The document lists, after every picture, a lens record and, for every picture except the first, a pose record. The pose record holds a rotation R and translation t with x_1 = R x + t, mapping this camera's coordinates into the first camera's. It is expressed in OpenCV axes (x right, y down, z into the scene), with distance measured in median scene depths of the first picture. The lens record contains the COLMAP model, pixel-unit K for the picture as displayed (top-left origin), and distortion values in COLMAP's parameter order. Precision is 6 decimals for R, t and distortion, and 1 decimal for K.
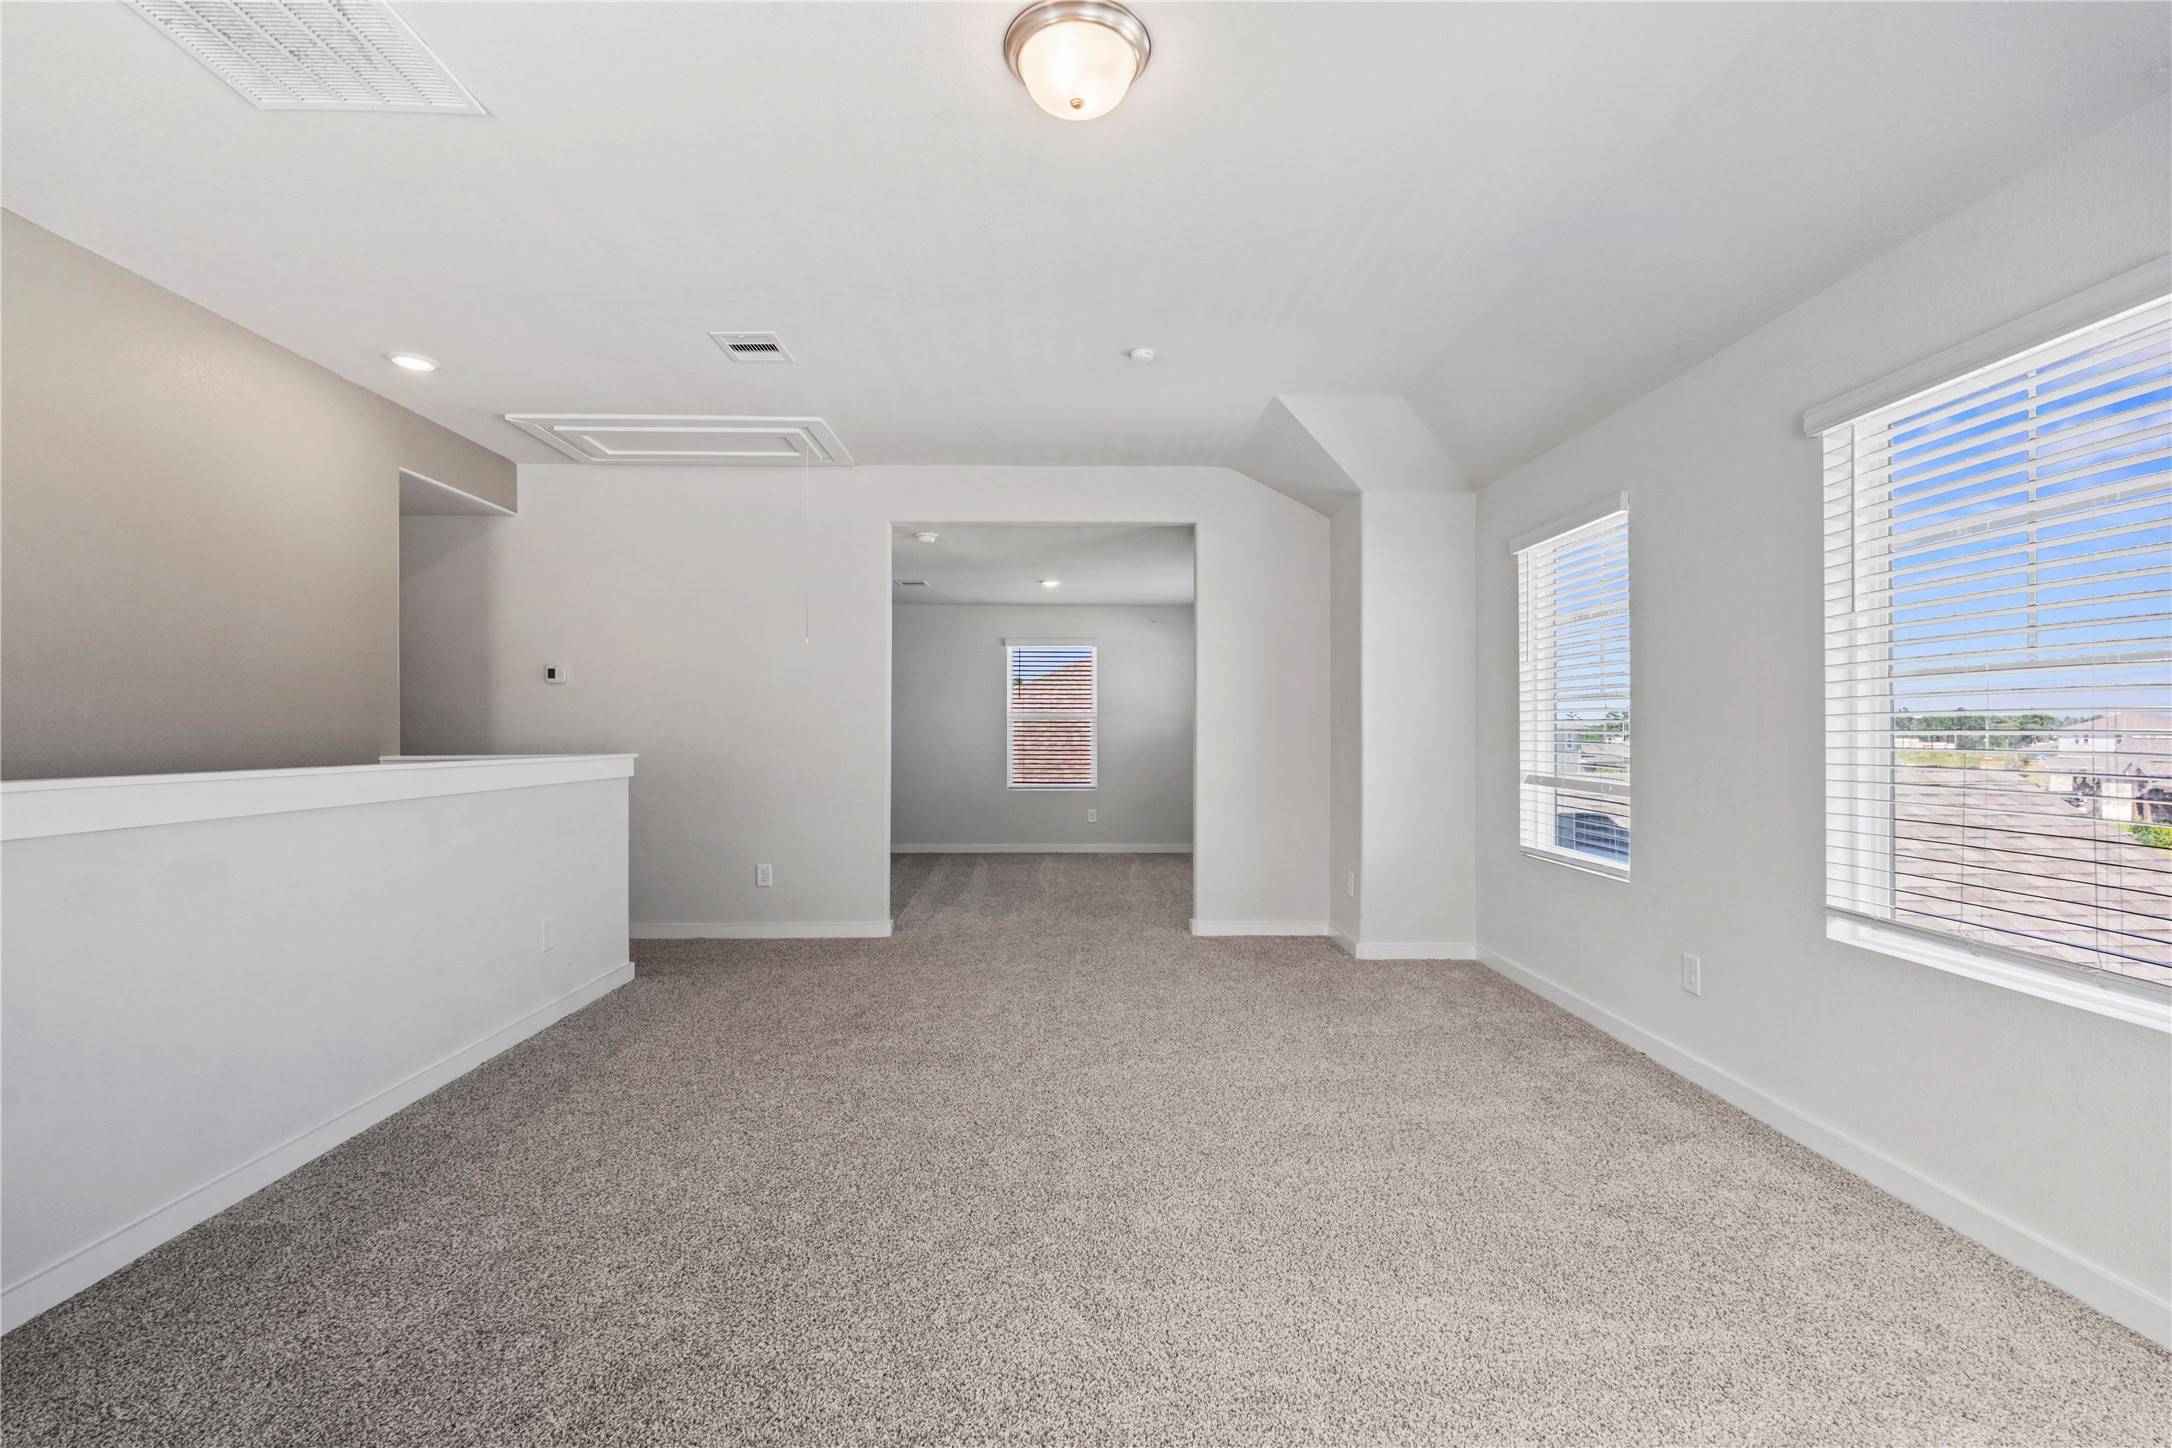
lens RADIAL K [[963.6, 0, 1083.1], [0, 963.6, 736.8], [0, 0, 1]] dist [0.001333, 0.000352]
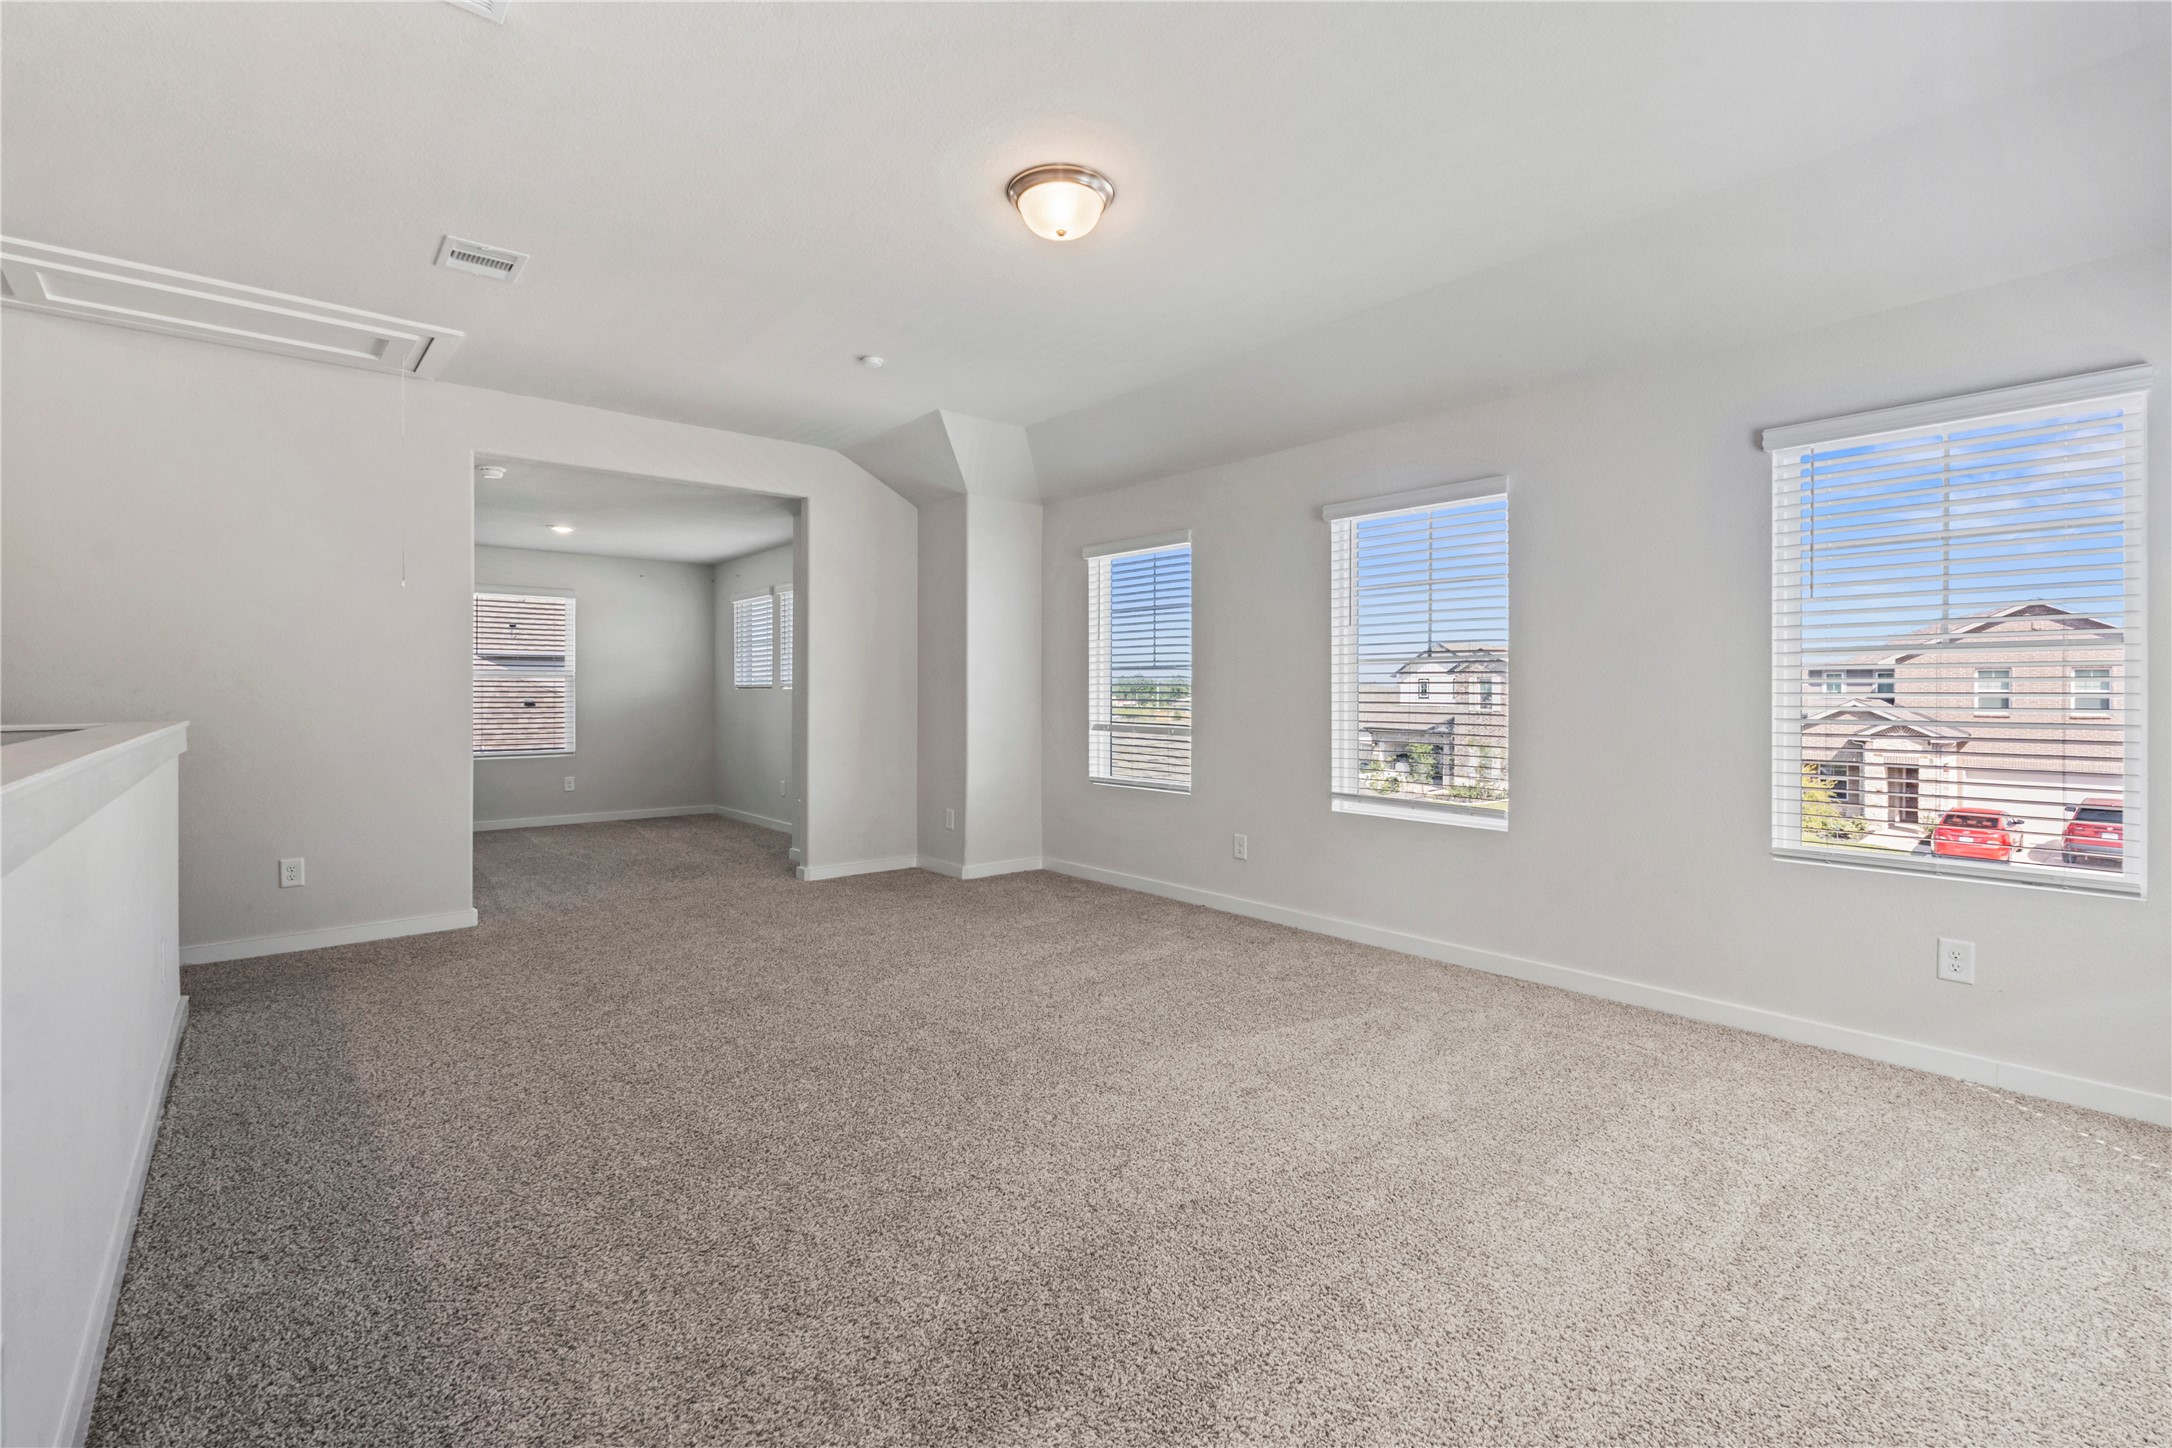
lens RADIAL K [[962.7, 0, 1088.9], [0, 962.7, 708.1], [0, 0, 1]] dist [0.003792, 0.000226]
pose [[0.774246, -0.011218, 0.632785, -0.396797], [0.003993, 0.999910, 0.012841, 0.000035], [-0.632872, -0.007415, 0.774221, -0.040041]]
